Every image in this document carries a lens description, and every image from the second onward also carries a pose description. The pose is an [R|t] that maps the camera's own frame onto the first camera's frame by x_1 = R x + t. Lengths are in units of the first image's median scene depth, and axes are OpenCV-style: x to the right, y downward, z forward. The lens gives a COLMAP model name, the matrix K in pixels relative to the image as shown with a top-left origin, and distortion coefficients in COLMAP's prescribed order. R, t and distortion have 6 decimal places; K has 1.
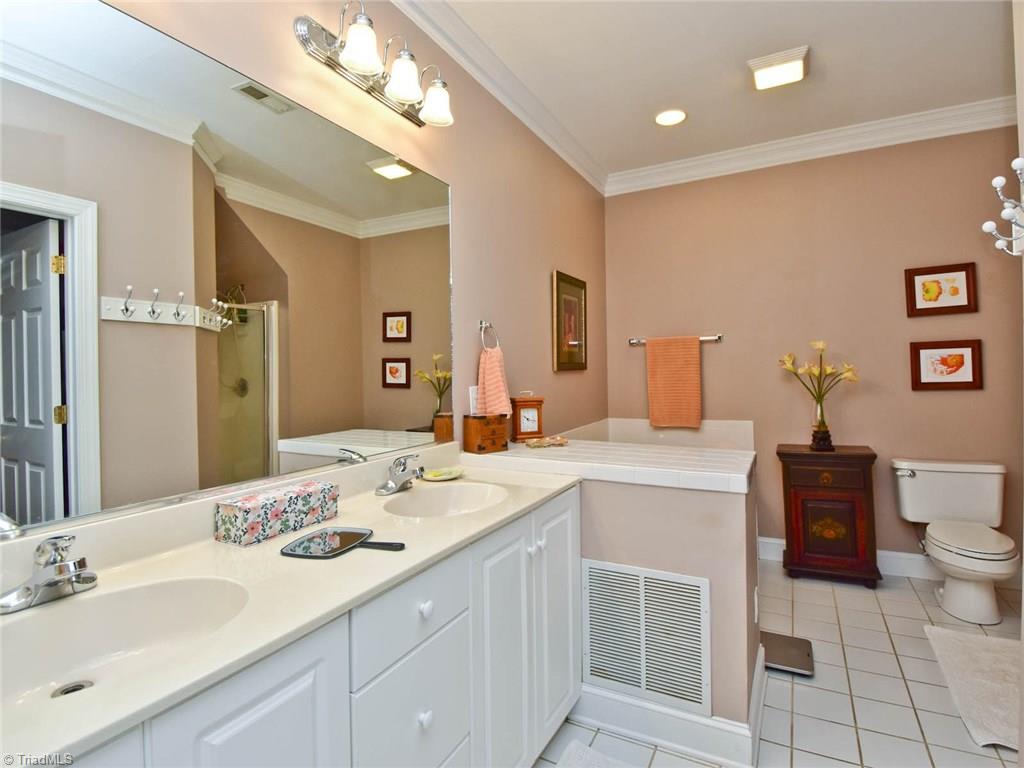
lens RADIAL K [[512.5, 0, 503.8], [0, 512.5, 369.1], [0, 0, 1]] dist [0.001407, -0.017955]
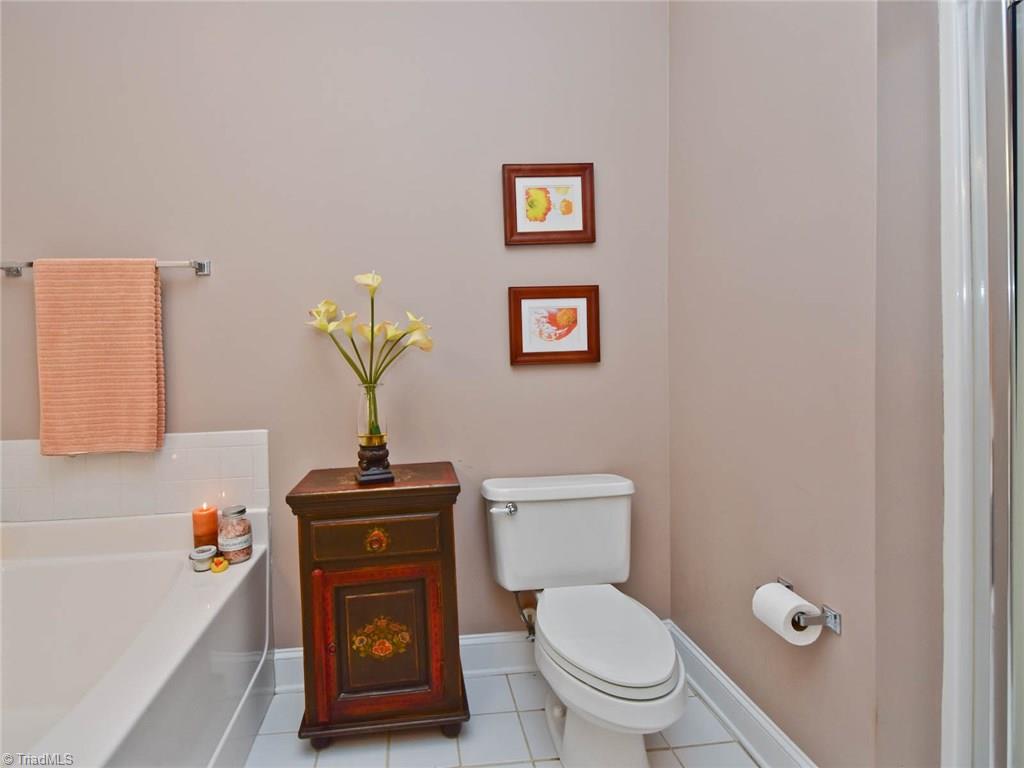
lens RADIAL K [[512.5, 0, 503.8], [0, 512.5, 369.1], [0, 0, 1]] dist [0.001407, -0.017955]
pose [[0.776115, -0.005541, 0.630567, 0.414202], [-0.005250, 0.999870, 0.015248, 0.036886], [-0.630569, -0.015145, 0.775985, 0.537137]]
